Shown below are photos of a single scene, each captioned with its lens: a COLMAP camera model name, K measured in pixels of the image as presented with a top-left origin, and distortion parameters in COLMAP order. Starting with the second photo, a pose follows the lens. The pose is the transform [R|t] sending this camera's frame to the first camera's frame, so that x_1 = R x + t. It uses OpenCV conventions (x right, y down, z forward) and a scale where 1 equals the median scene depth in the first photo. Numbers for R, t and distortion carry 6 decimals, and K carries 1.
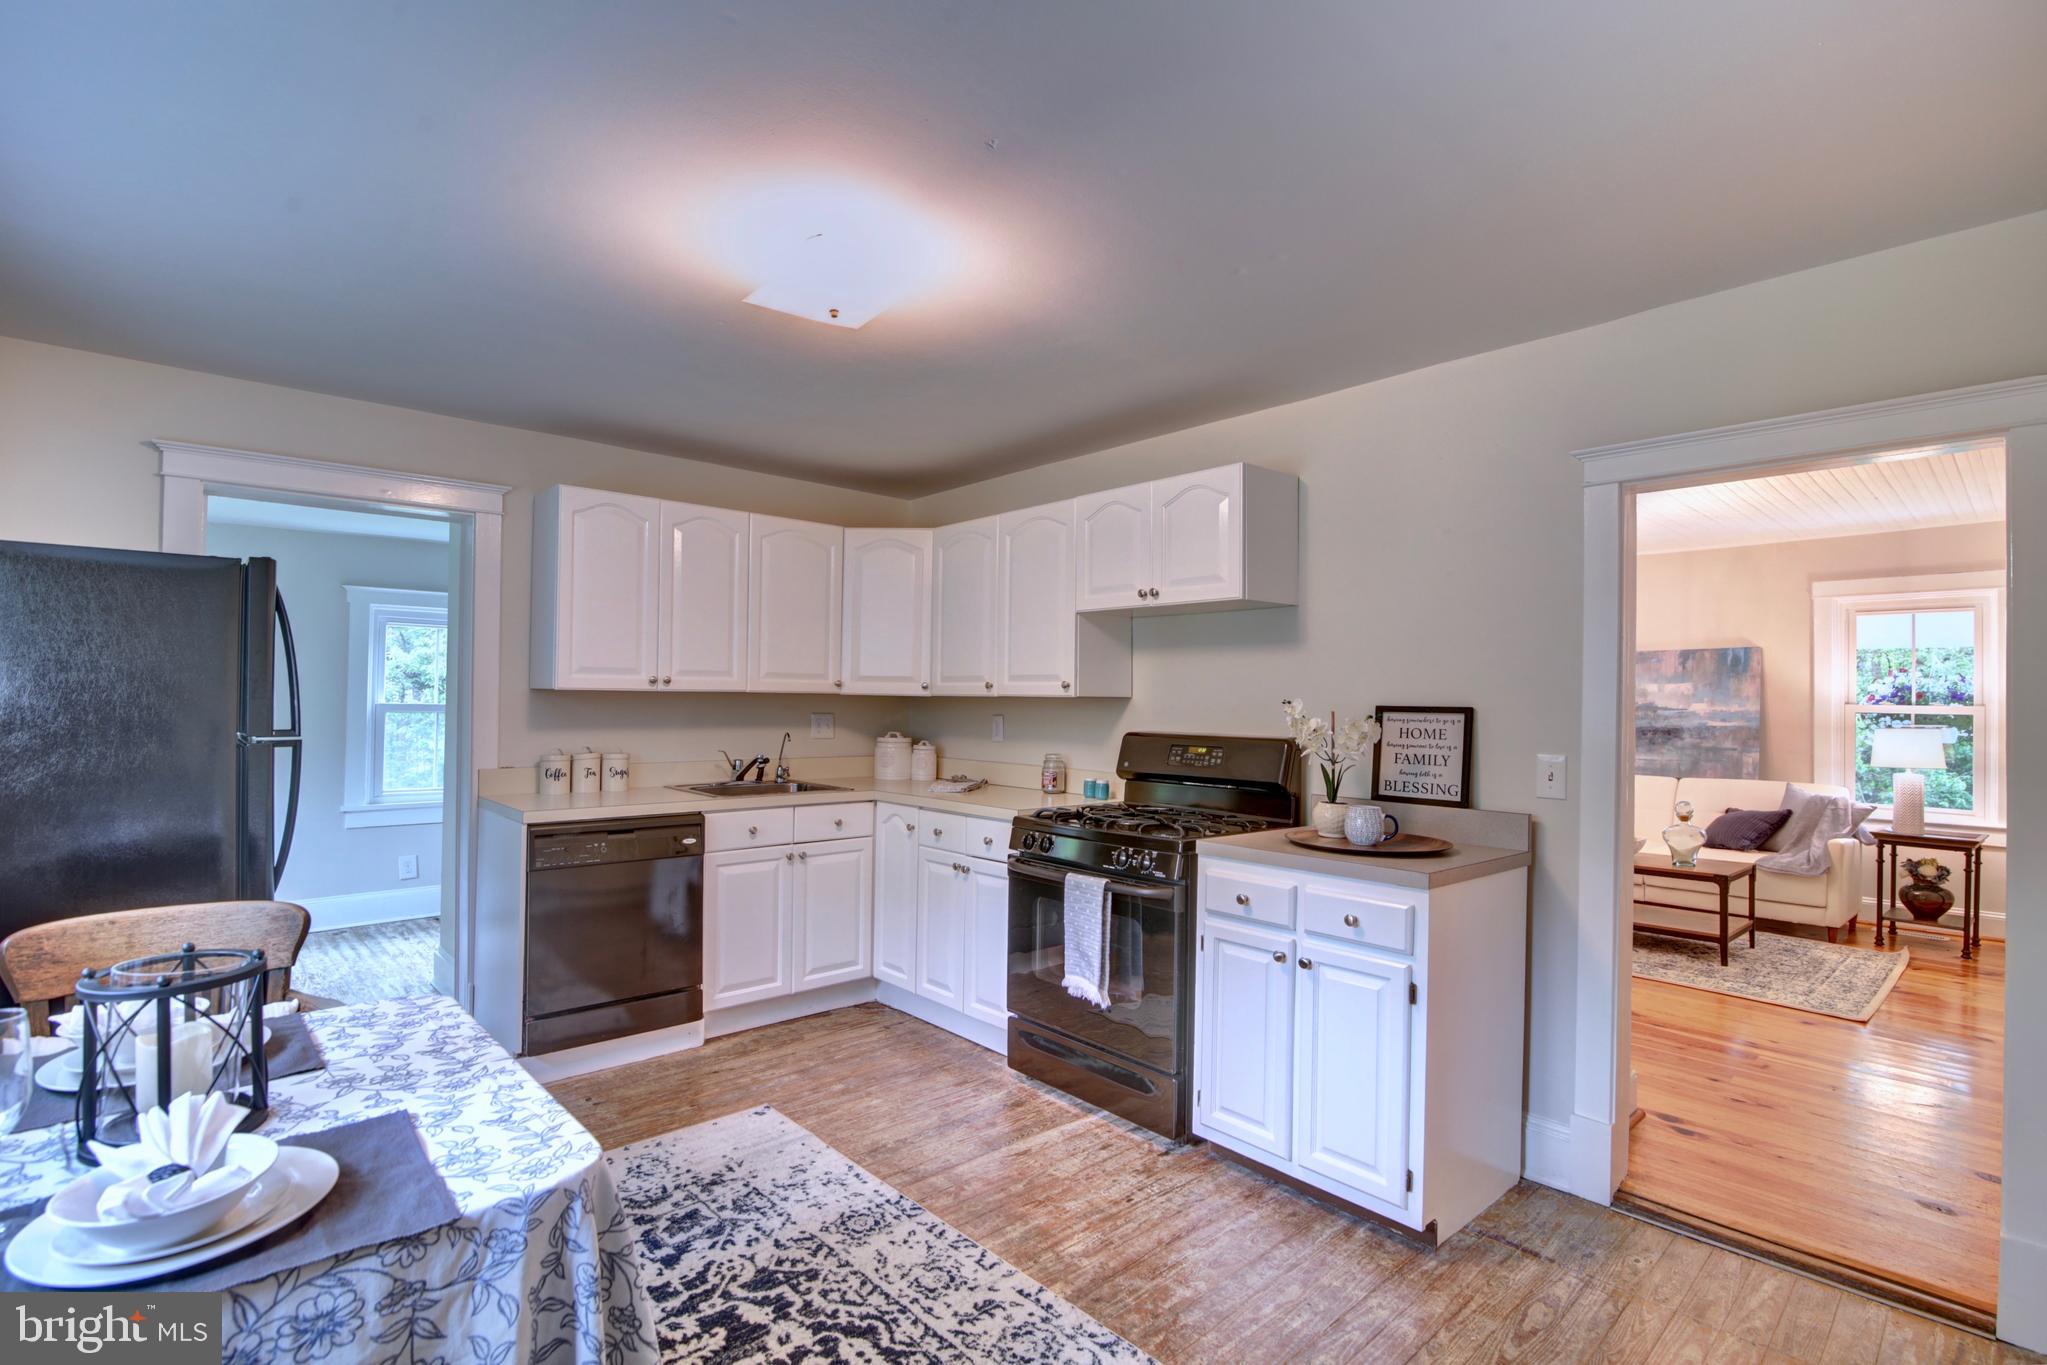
lens RADIAL K [[940.9, 0, 1028.4], [0, 940.9, 692.1], [0, 0, 1]] dist [-0.018618, 0.001403]
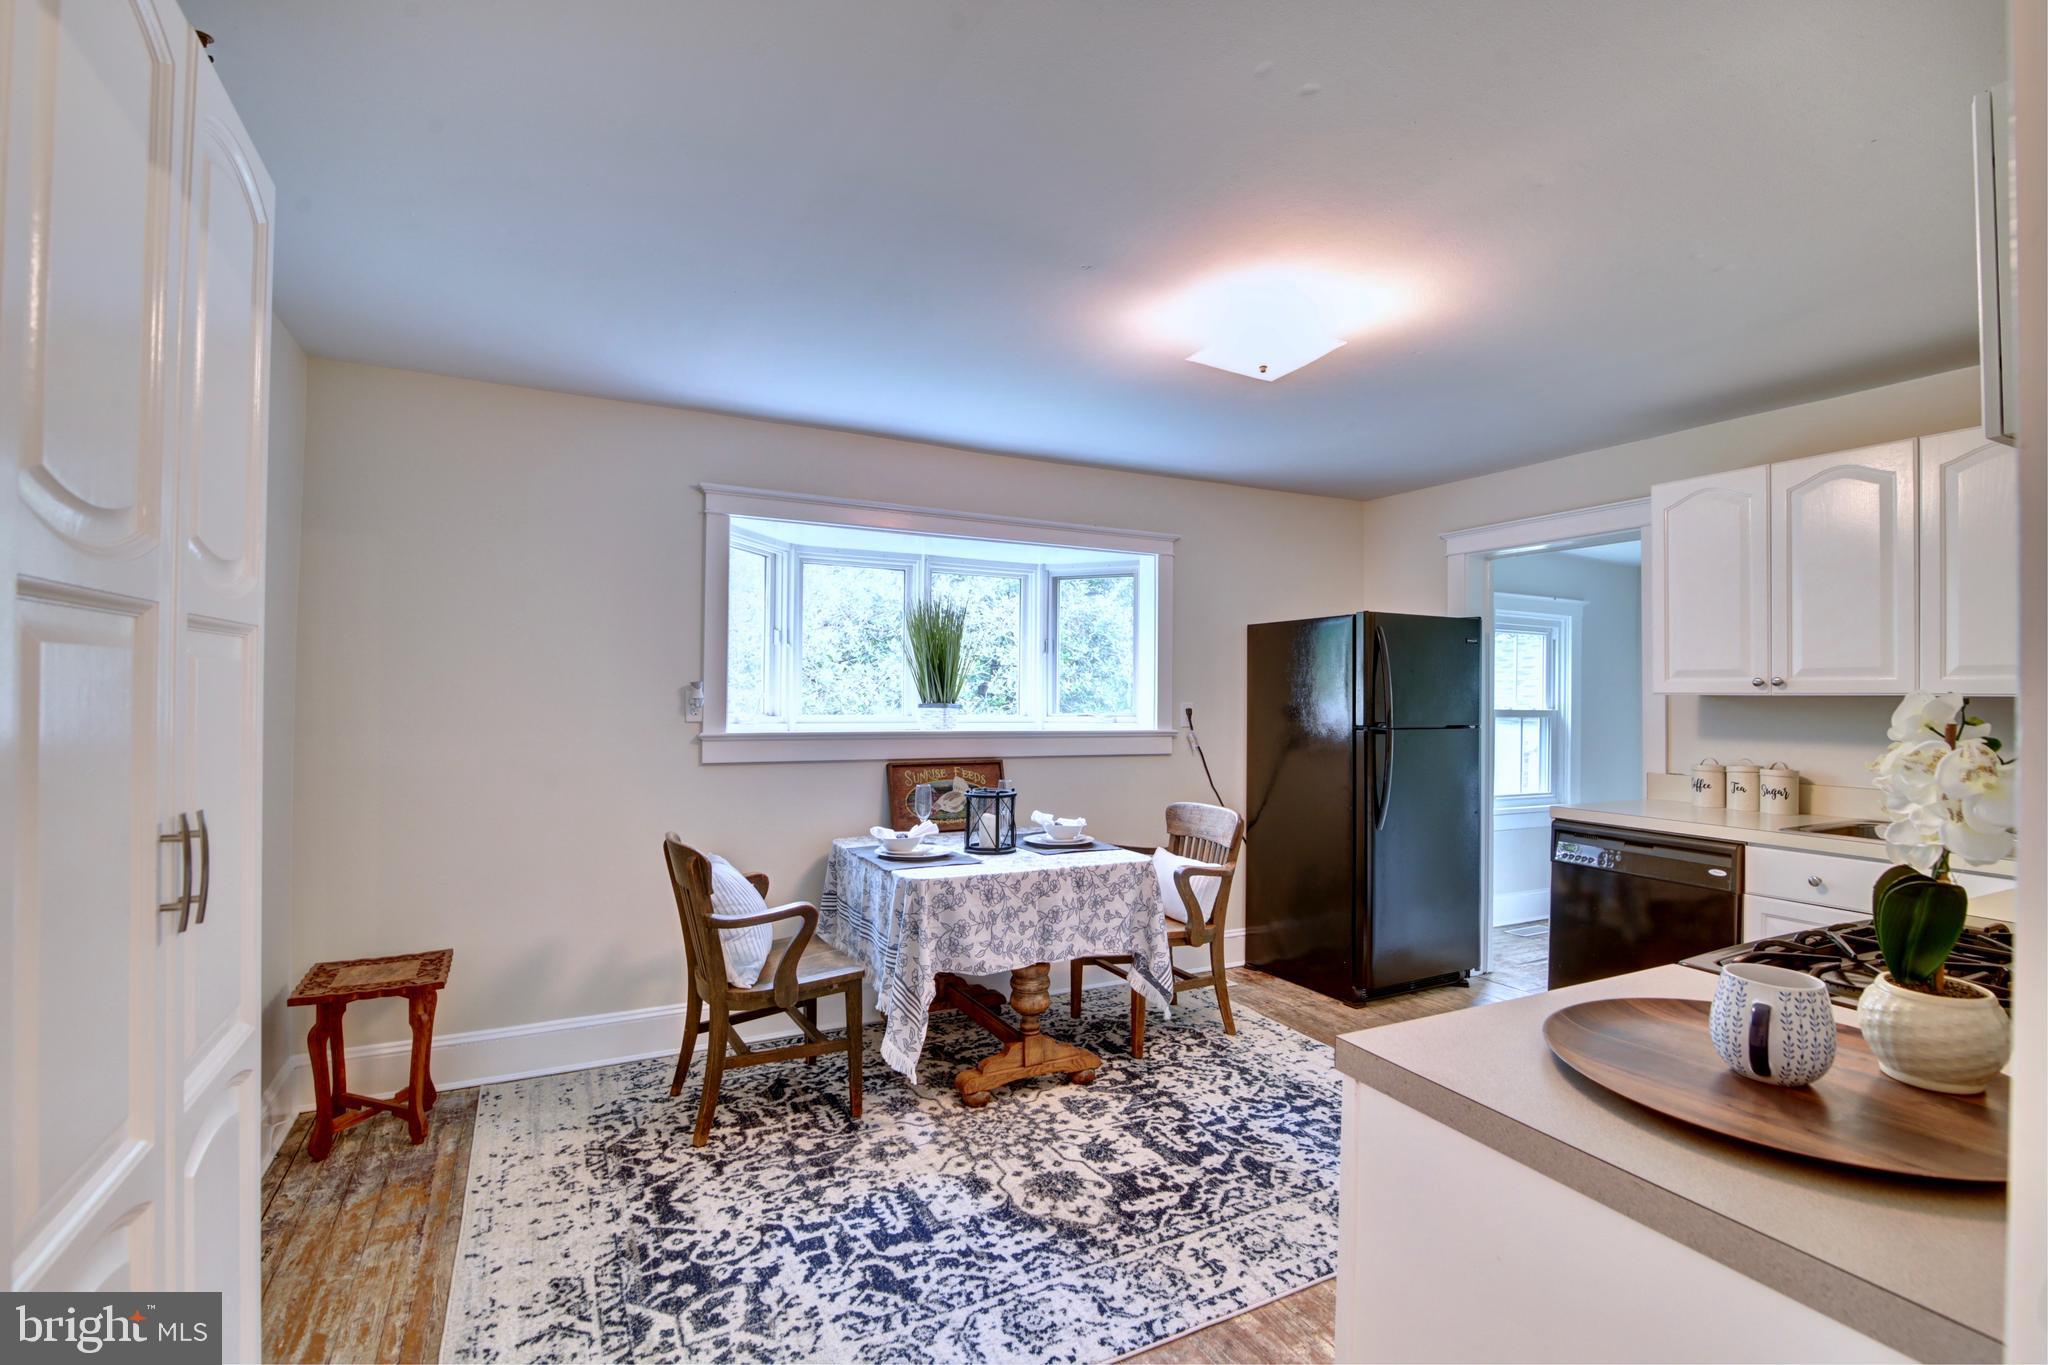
lens RADIAL K [[941.3, 0, 1030.2], [0, 941.3, 683.5], [0, 0, 1]] dist [-0.018618, 0.001403]
pose [[-0.257001, -0.021565, -0.966170, 1.020722], [-0.002672, 0.999763, -0.021603, 0.014310], [0.966407, -0.002970, -0.256998, 1.034983]]
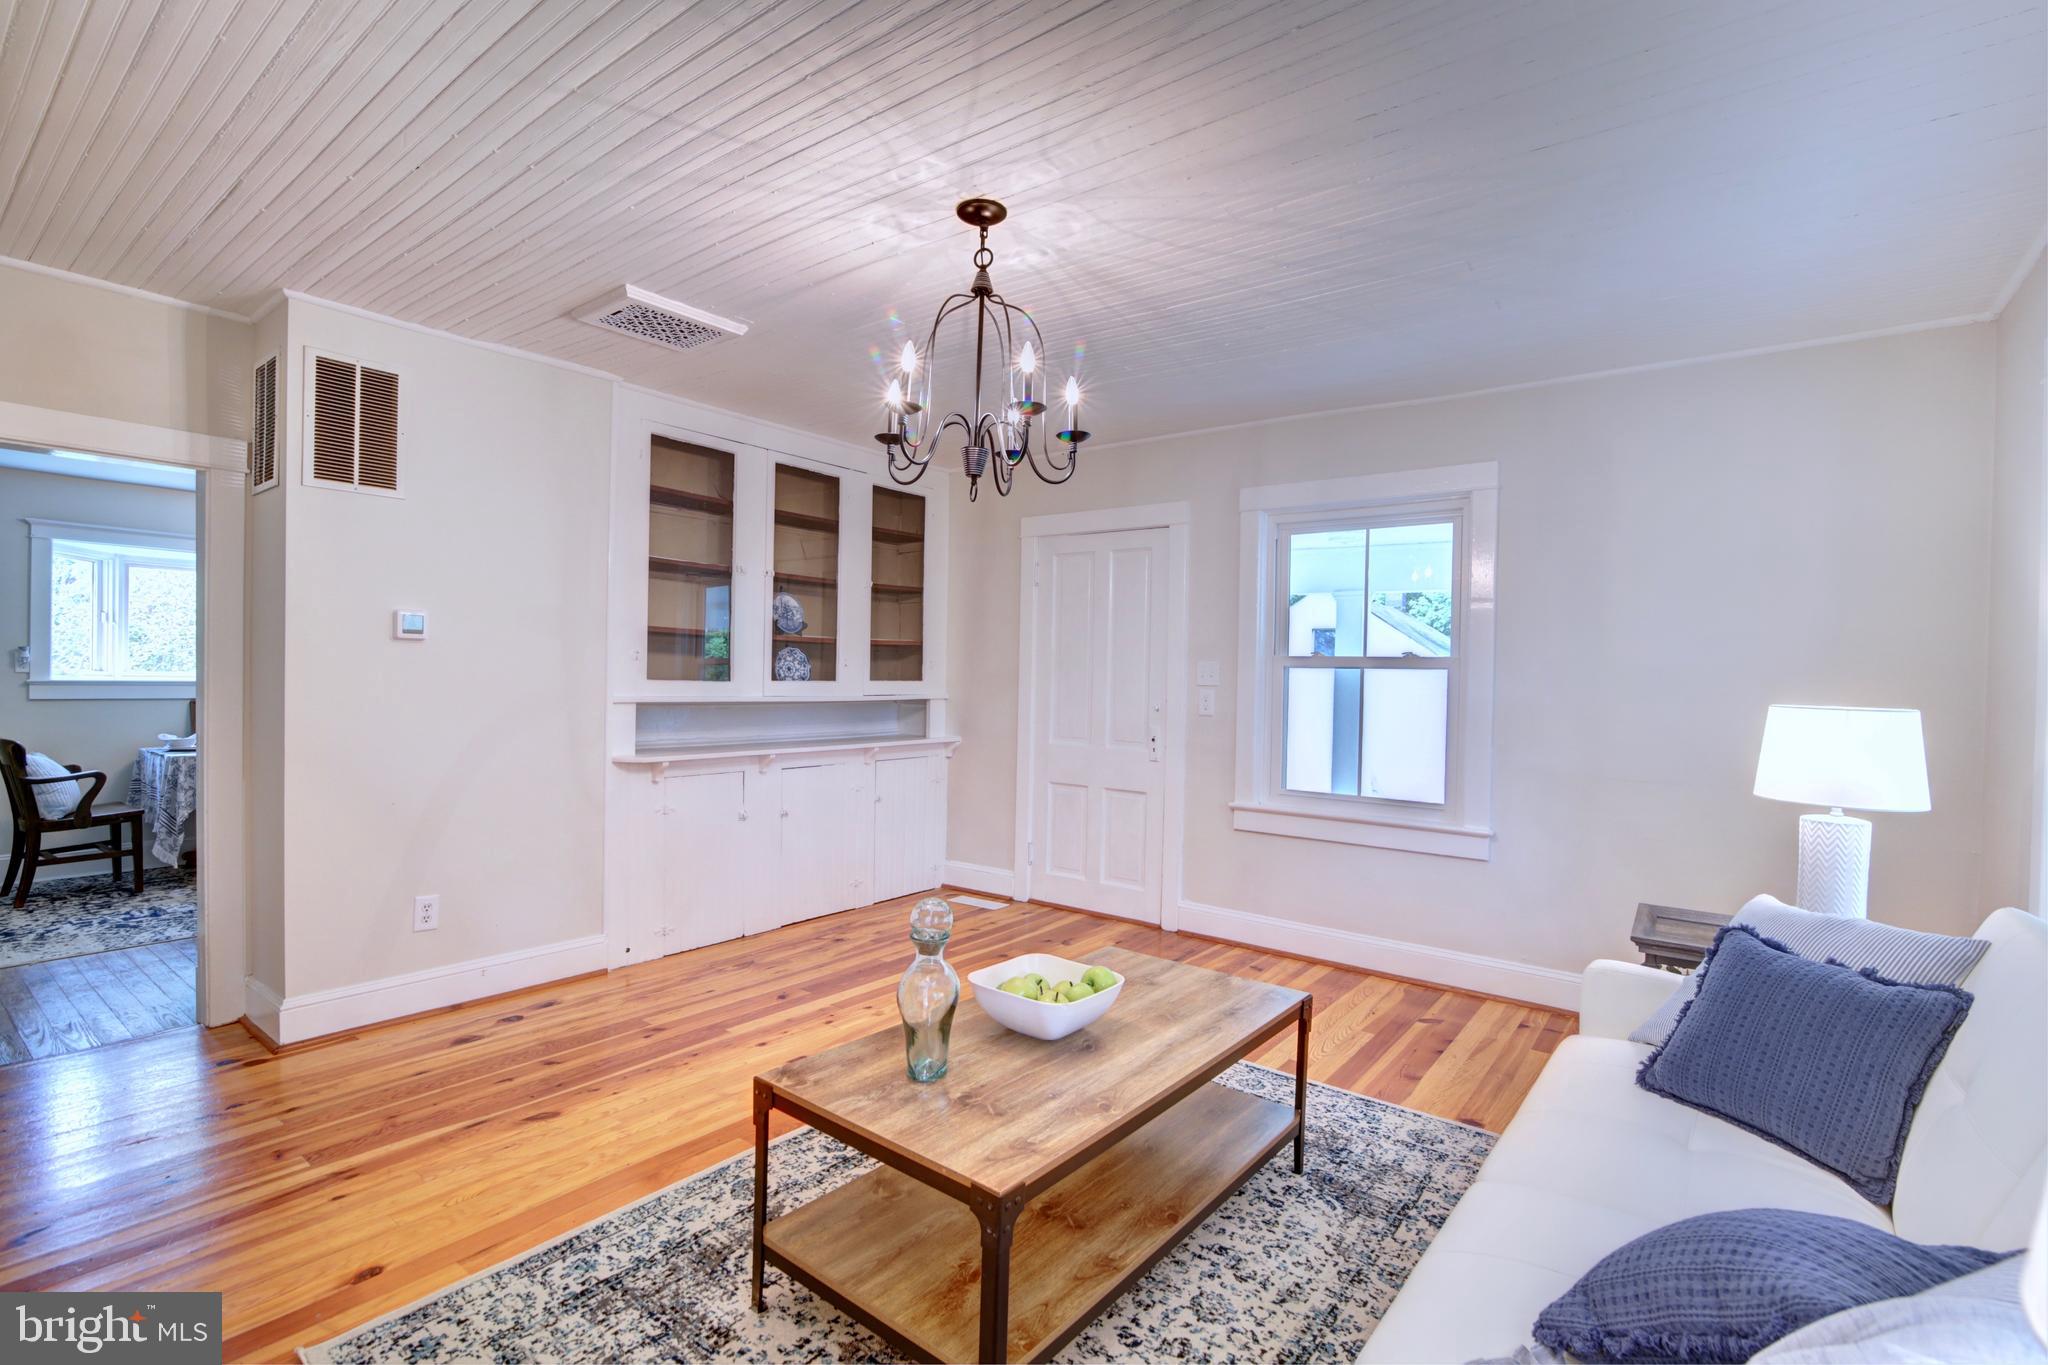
lens RADIAL K [[941.3, 0, 1025.3], [0, 941.3, 678.4], [0, 0, 1]] dist [-0.018618, 0.001403]
pose [[0.177334, -0.002756, -0.984147, 1.918858], [-0.001392, 0.999994, -0.003052, 0.046007], [0.984150, 0.001911, 0.177330, 1.776456]]
